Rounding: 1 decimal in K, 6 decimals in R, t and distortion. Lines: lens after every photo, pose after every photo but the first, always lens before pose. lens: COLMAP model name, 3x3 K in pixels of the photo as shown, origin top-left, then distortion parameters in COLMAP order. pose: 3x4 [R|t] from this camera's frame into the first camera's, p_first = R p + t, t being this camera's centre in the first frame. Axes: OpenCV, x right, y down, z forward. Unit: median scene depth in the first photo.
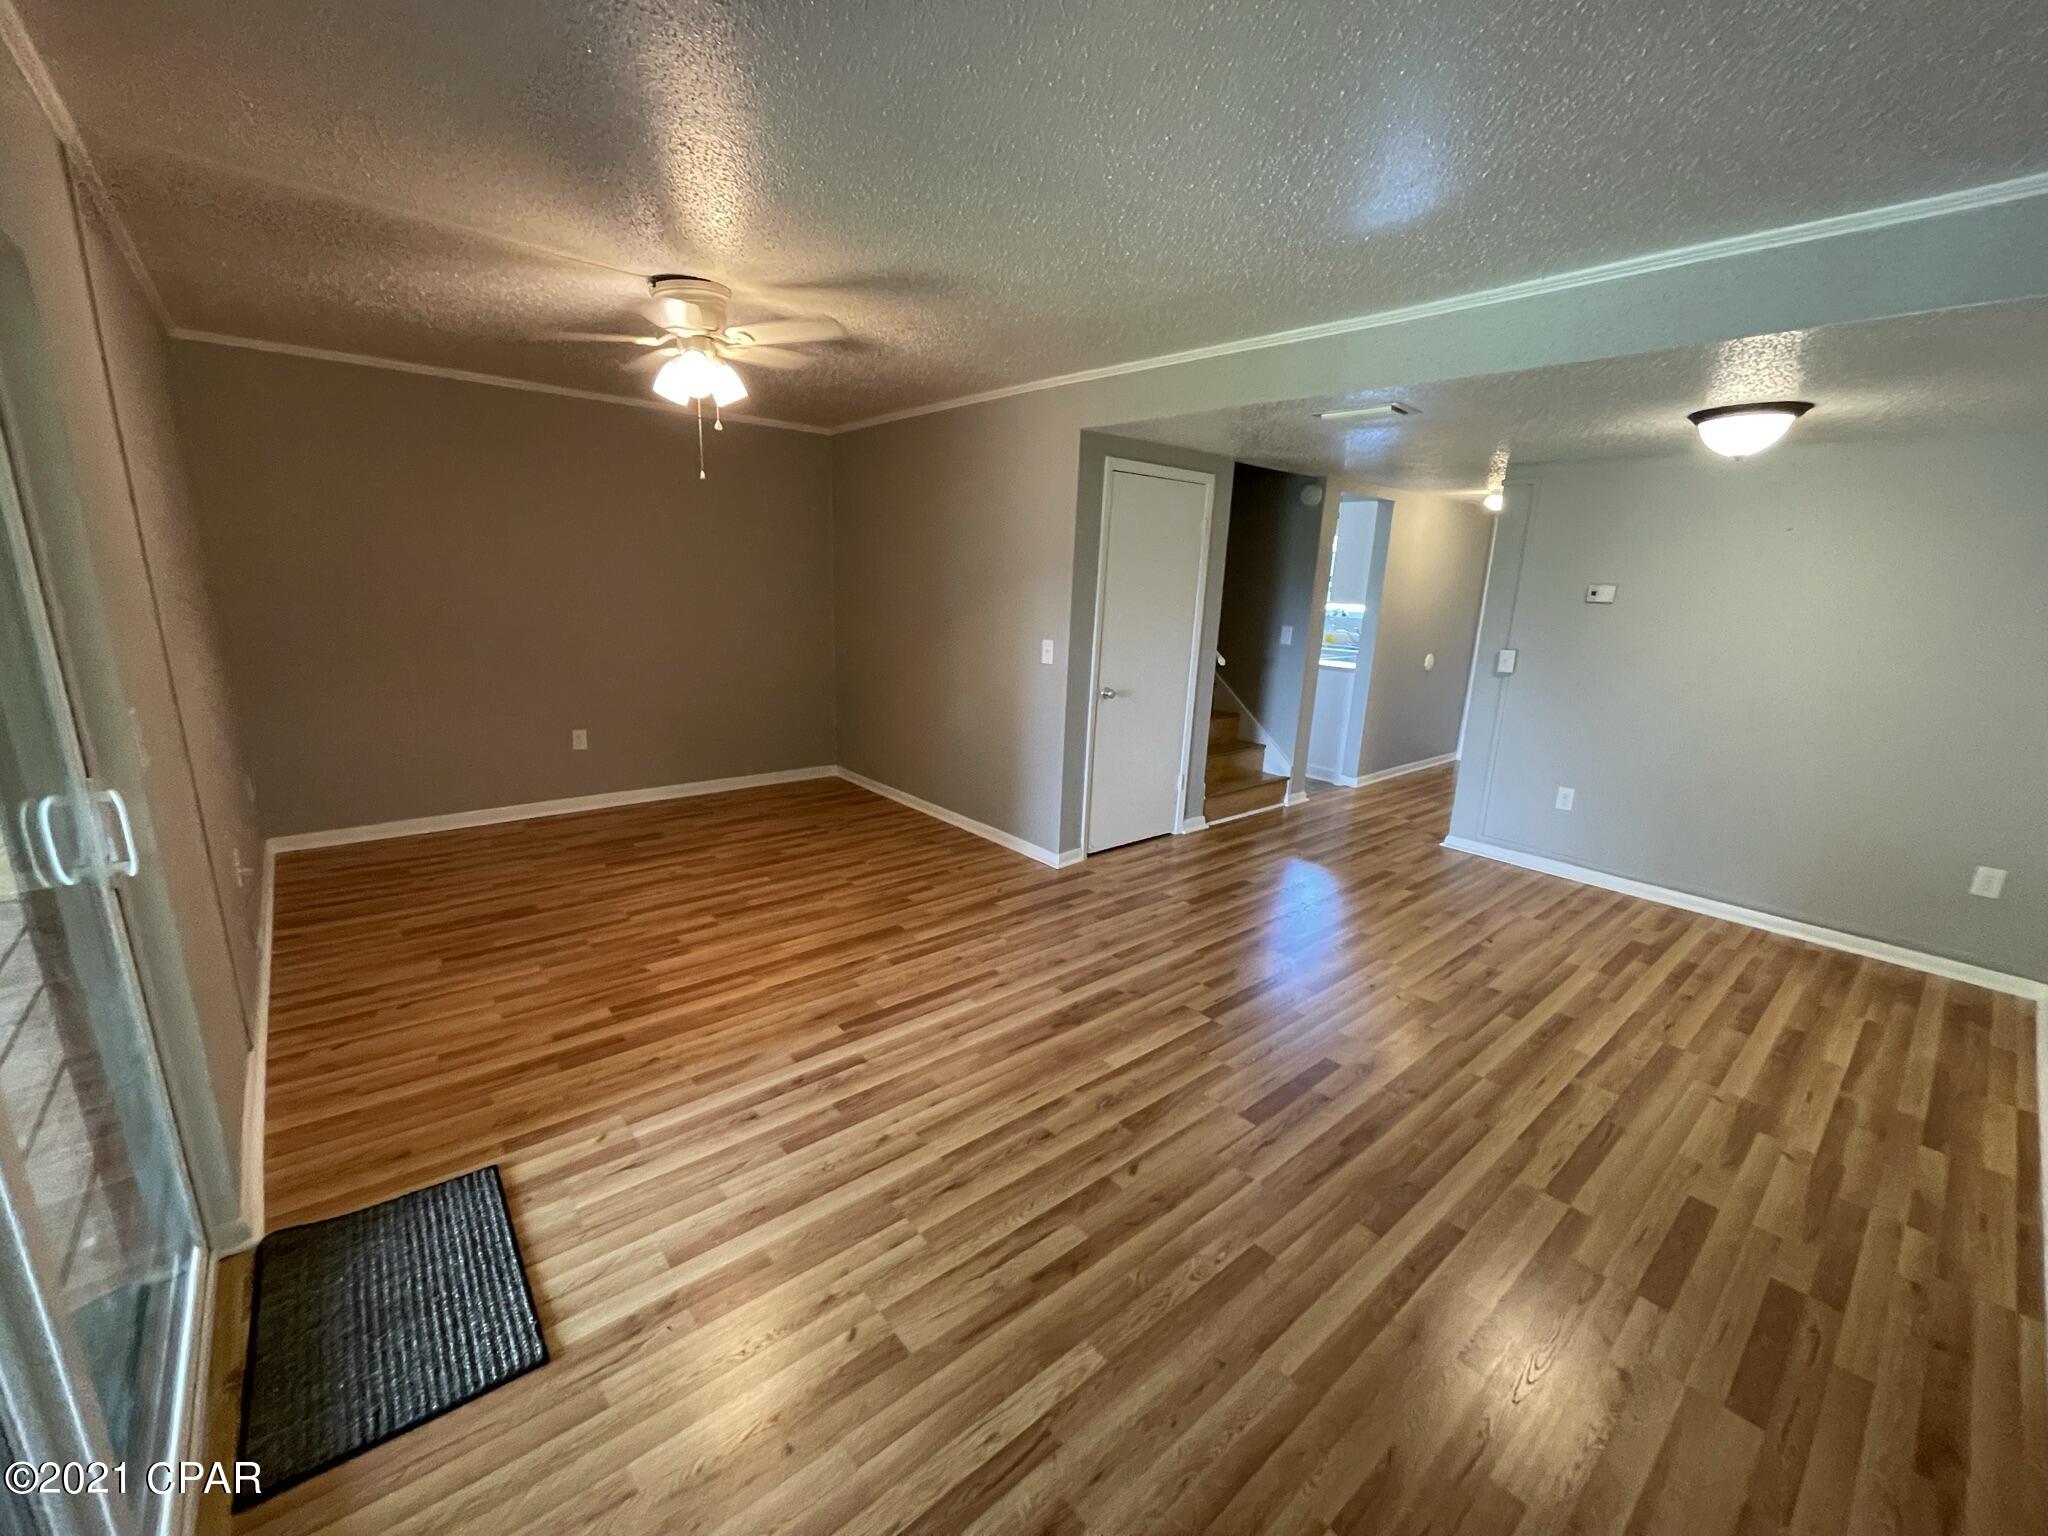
lens RADIAL K [[833.4, 0, 1015.9], [0, 833.4, 774.0], [0, 0, 1]] dist [0.000146, 0.000323]
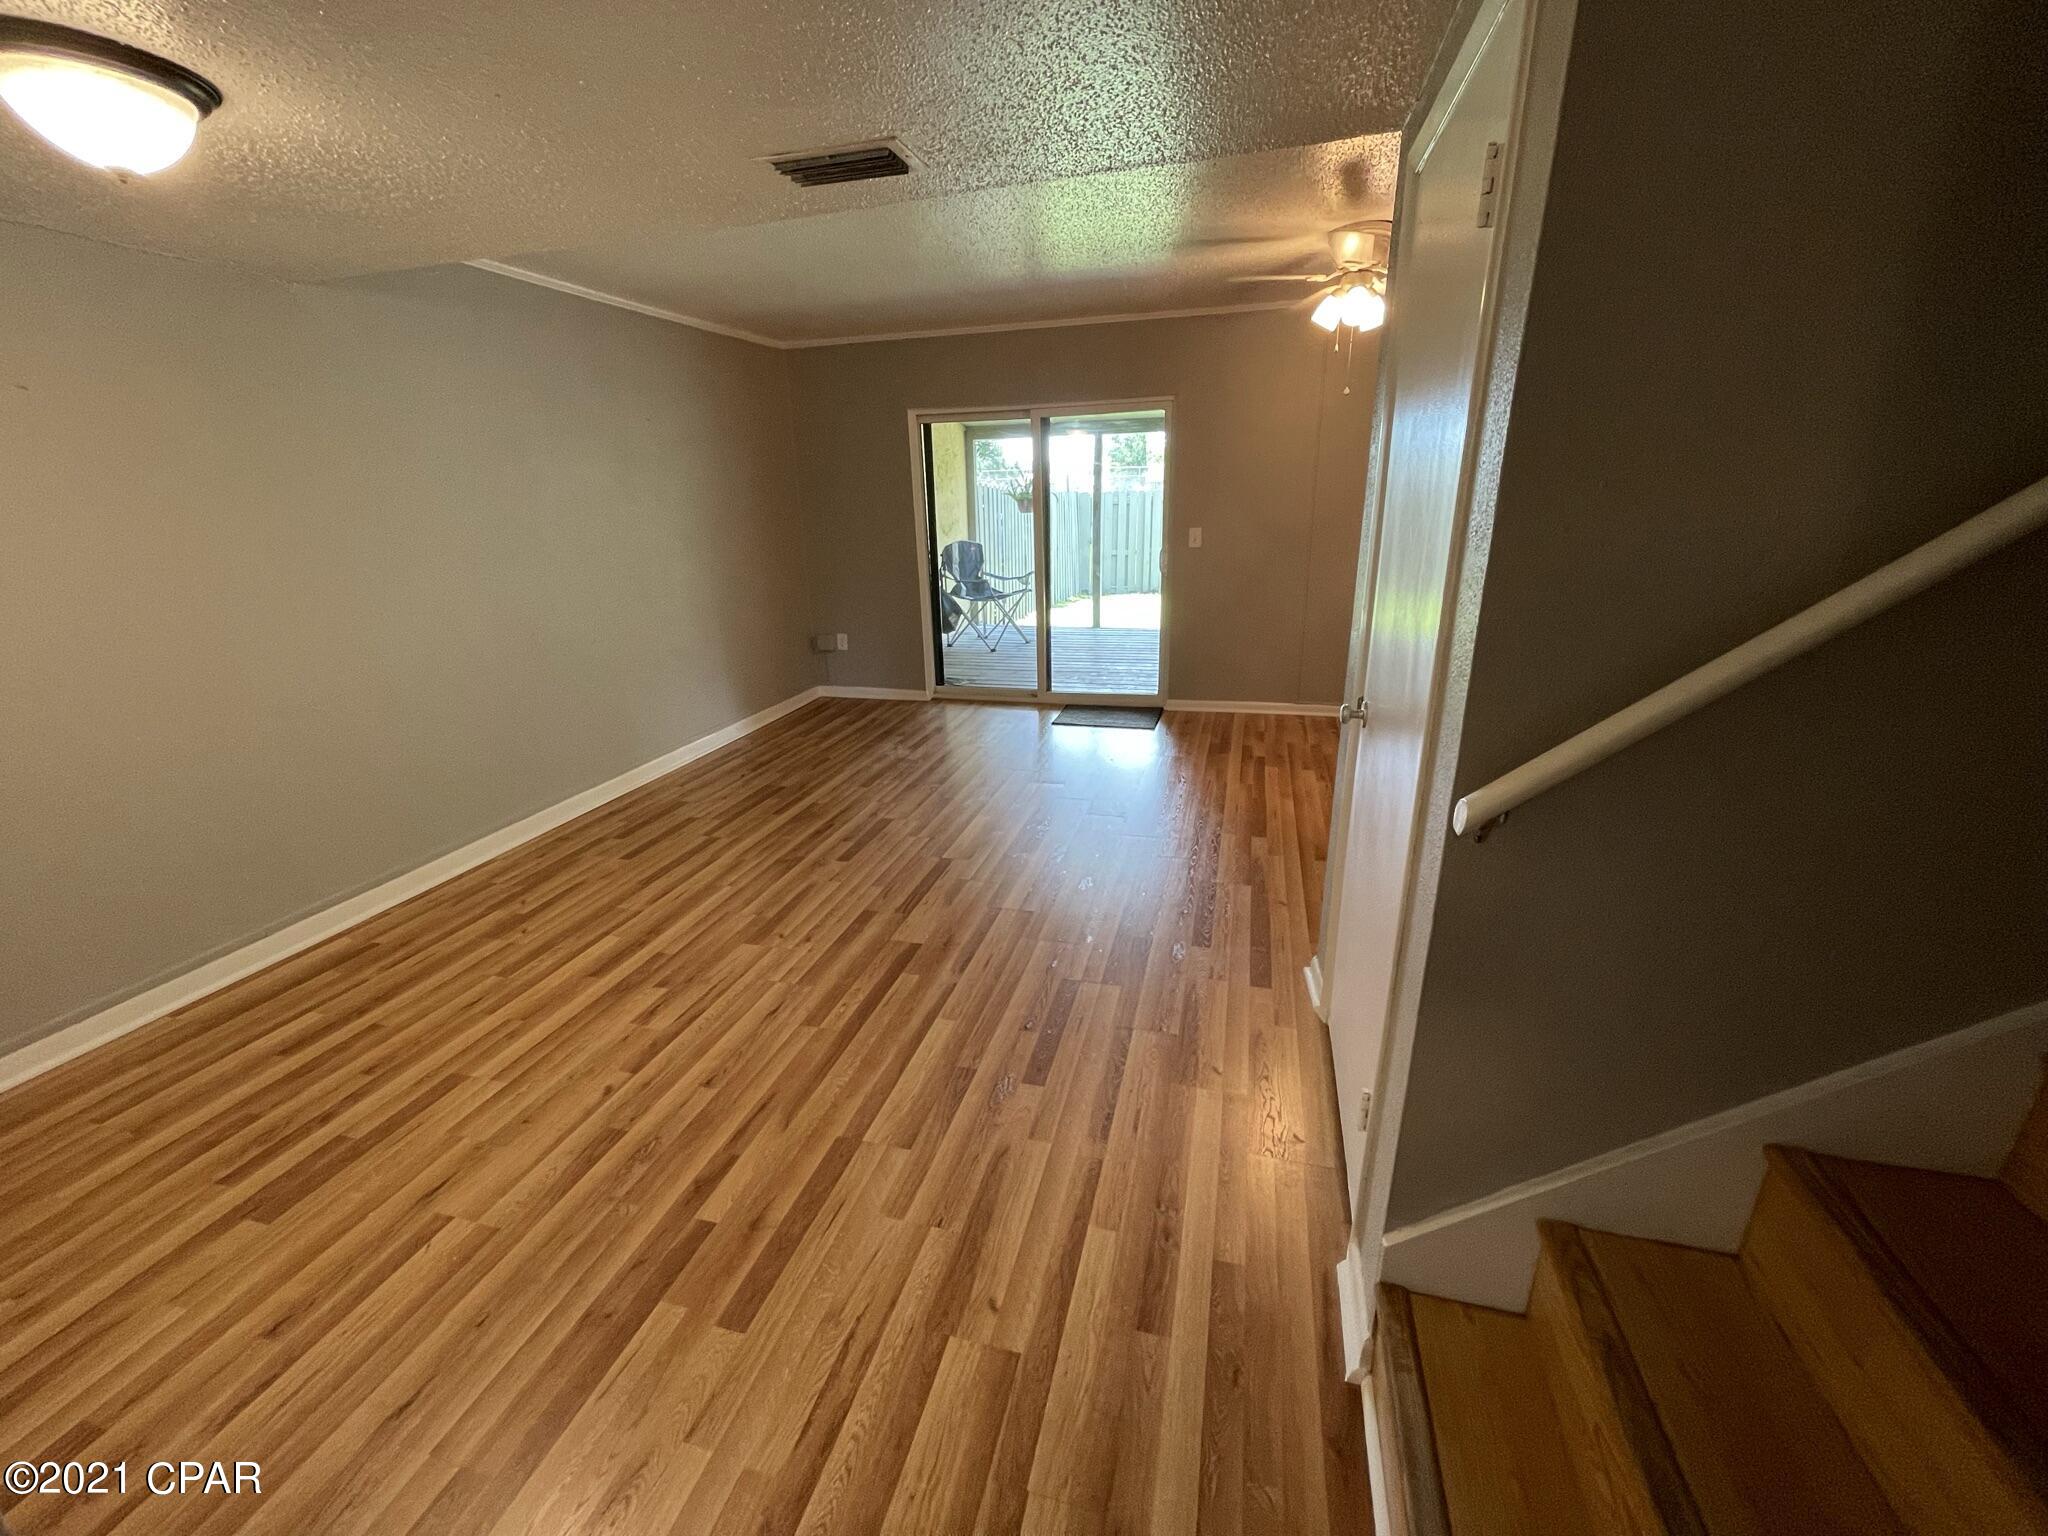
lens RADIAL K [[823.5, 0, 1024.9], [0, 823.5, 805.4], [0, 0, 1]] dist [-0.000107, -0.000274]
pose [[-0.822434, 0.189702, -0.536298, 0.768265], [-0.138194, 0.847889, 0.511846, -0.392224], [0.551820, 0.495073, -0.671117, 1.857901]]
